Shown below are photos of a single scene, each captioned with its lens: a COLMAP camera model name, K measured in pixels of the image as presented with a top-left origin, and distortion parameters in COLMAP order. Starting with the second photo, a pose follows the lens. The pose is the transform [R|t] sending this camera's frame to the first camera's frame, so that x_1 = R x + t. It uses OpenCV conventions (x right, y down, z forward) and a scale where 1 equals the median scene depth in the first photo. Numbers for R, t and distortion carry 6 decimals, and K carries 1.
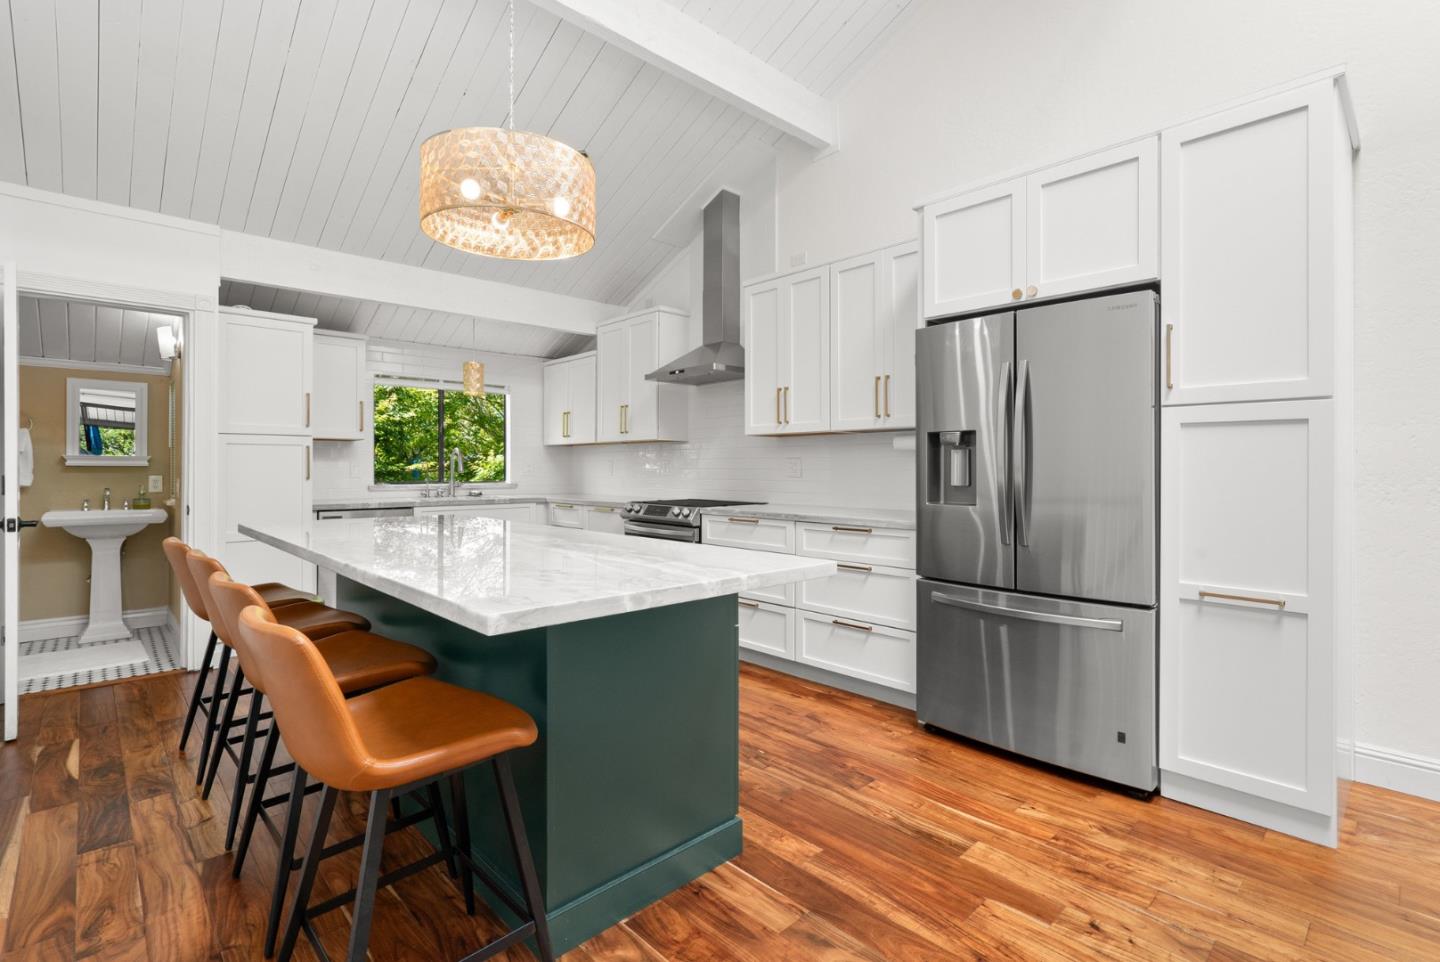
lens RADIAL K [[678.0, 0, 713.1], [0, 678.0, 466.6], [0, 0, 1]] dist [0.000240, 0.000038]
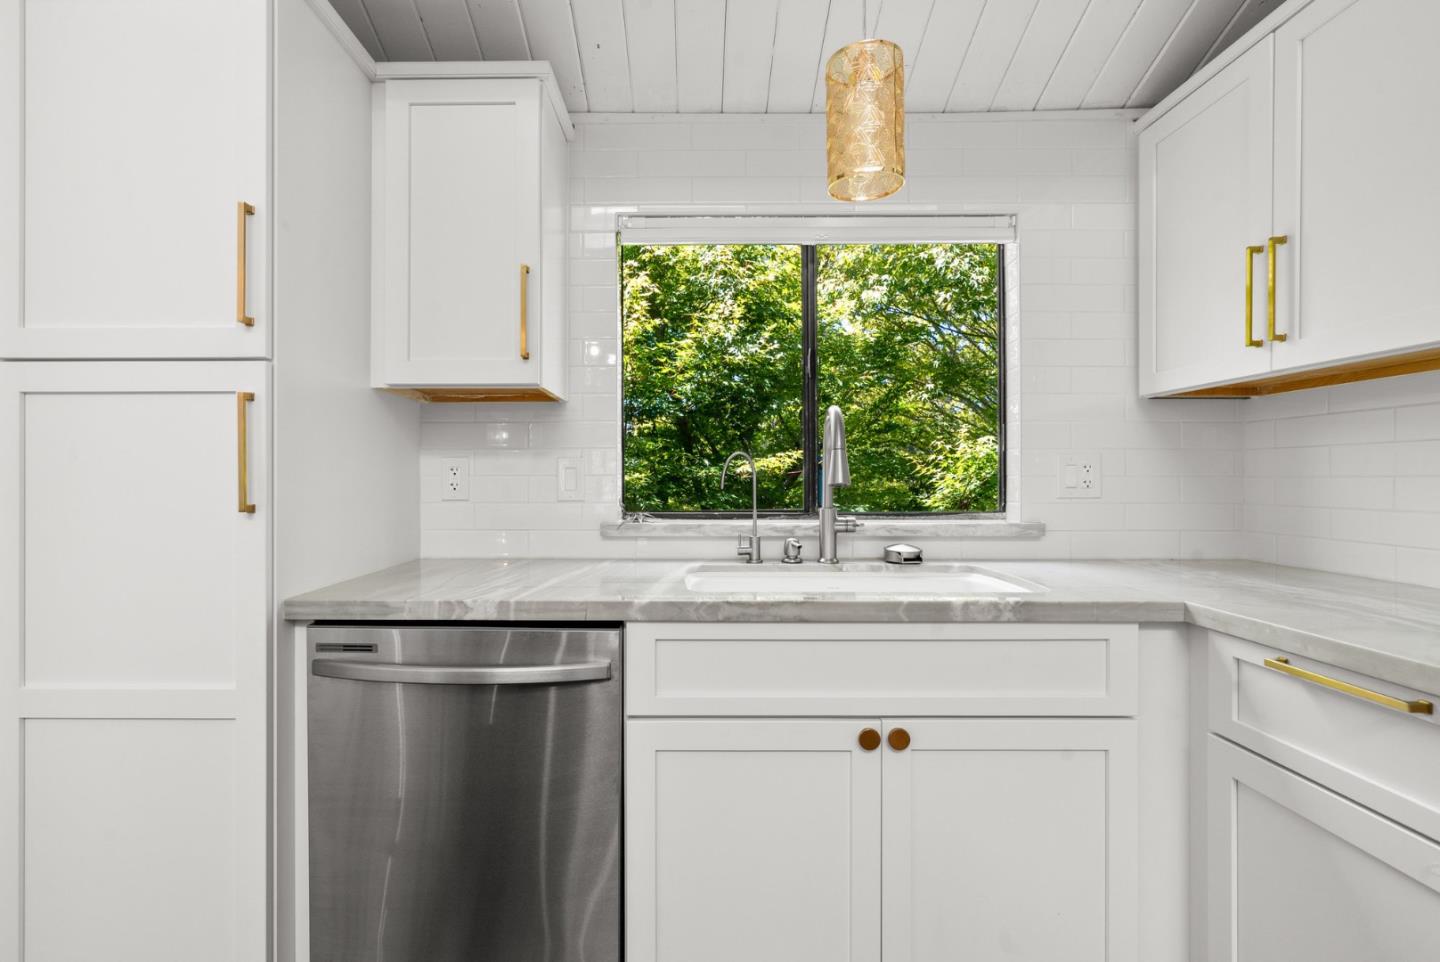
lens RADIAL K [[678.0, 0, 713.1], [0, 678.0, 466.6], [0, 0, 1]] dist [0.000240, 0.000038]
pose [[0.758194, -0.011130, -0.651934, -0.206977], [0.004951, 0.999924, -0.011313, 0.002439], [0.652010, 0.005350, 0.758192, 0.688074]]
